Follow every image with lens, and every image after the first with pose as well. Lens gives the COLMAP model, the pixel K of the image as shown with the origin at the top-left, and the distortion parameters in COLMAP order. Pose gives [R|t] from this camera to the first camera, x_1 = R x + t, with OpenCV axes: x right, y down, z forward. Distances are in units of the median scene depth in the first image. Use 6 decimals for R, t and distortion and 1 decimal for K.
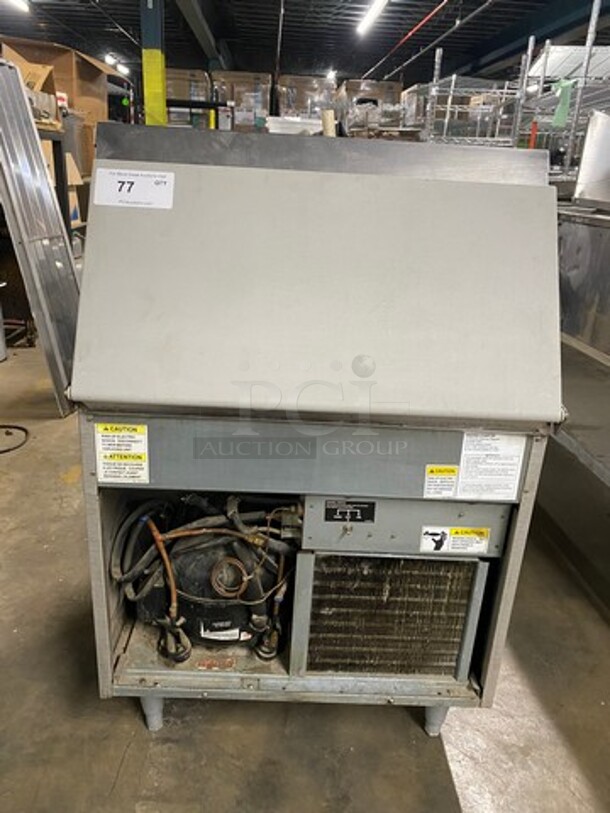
lens RADIAL K [[628.5, 0, 305.0], [0, 628.5, 406.5], [0, 0, 1]] dist [0.005279, -0.002391]
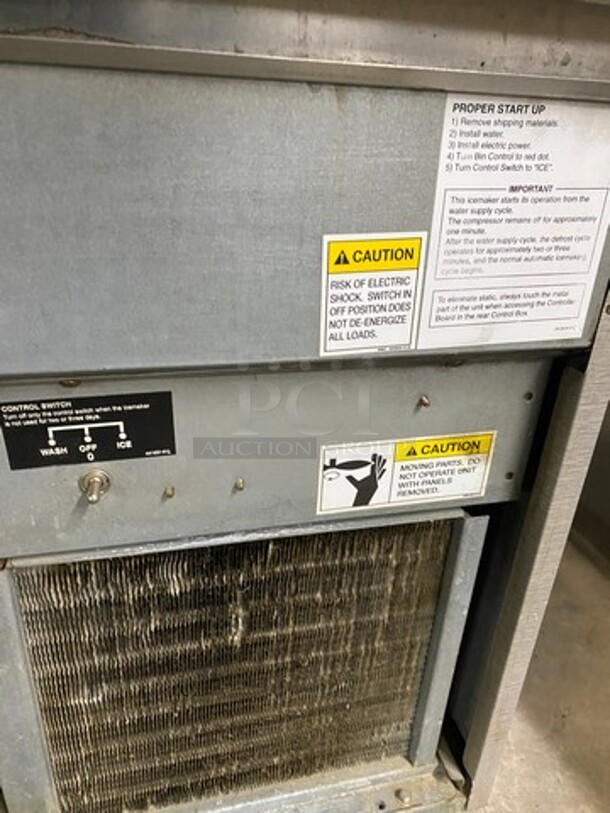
lens RADIAL K [[628.5, 0, 305.0], [0, 628.5, 406.5], [0, 0, 1]] dist [0.005279, -0.002391]
pose [[0.972469, -0.110592, 0.205116, 0.108092], [0.084935, 0.987877, 0.129946, 0.119818], [-0.217000, -0.108947, 0.970073, 0.651628]]
